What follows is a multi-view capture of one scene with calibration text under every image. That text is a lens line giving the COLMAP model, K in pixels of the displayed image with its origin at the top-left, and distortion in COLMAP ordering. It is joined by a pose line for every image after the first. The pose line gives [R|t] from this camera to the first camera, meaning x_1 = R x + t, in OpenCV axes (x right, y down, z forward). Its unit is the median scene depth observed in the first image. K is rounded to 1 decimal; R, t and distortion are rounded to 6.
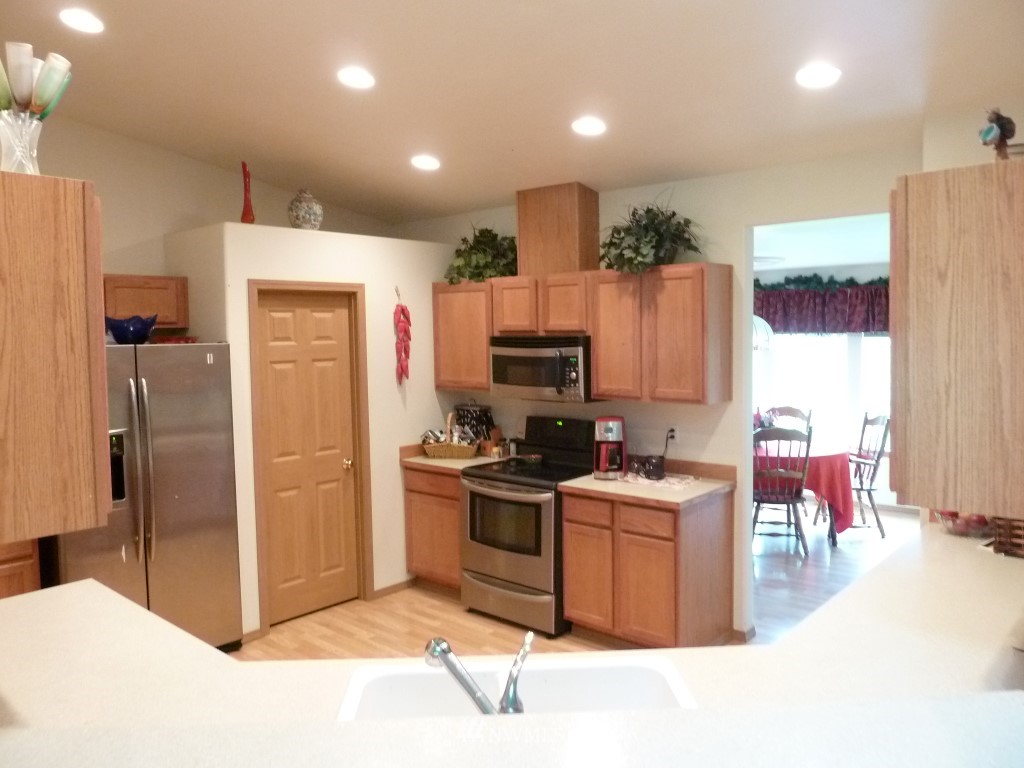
lens RADIAL K [[777.0, 0, 503.2], [0, 777.0, 375.0], [0, 0, 1]] dist [-0.011388, 0.010488]
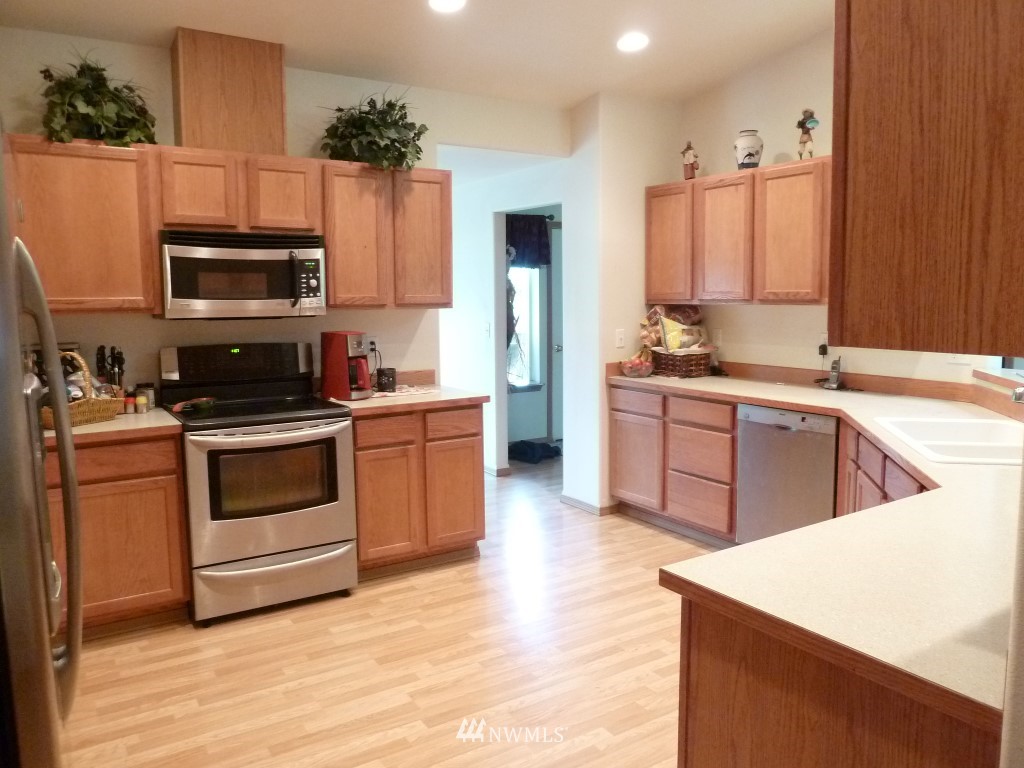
lens RADIAL K [[777.0, 0, 503.2], [0, 777.0, 375.0], [0, 0, 1]] dist [-0.011388, 0.010488]
pose [[0.258574, -0.083958, 0.962336, -0.641683], [0.063853, 0.995523, 0.069696, 0.052025], [-0.963879, 0.043427, 0.262778, 0.571950]]
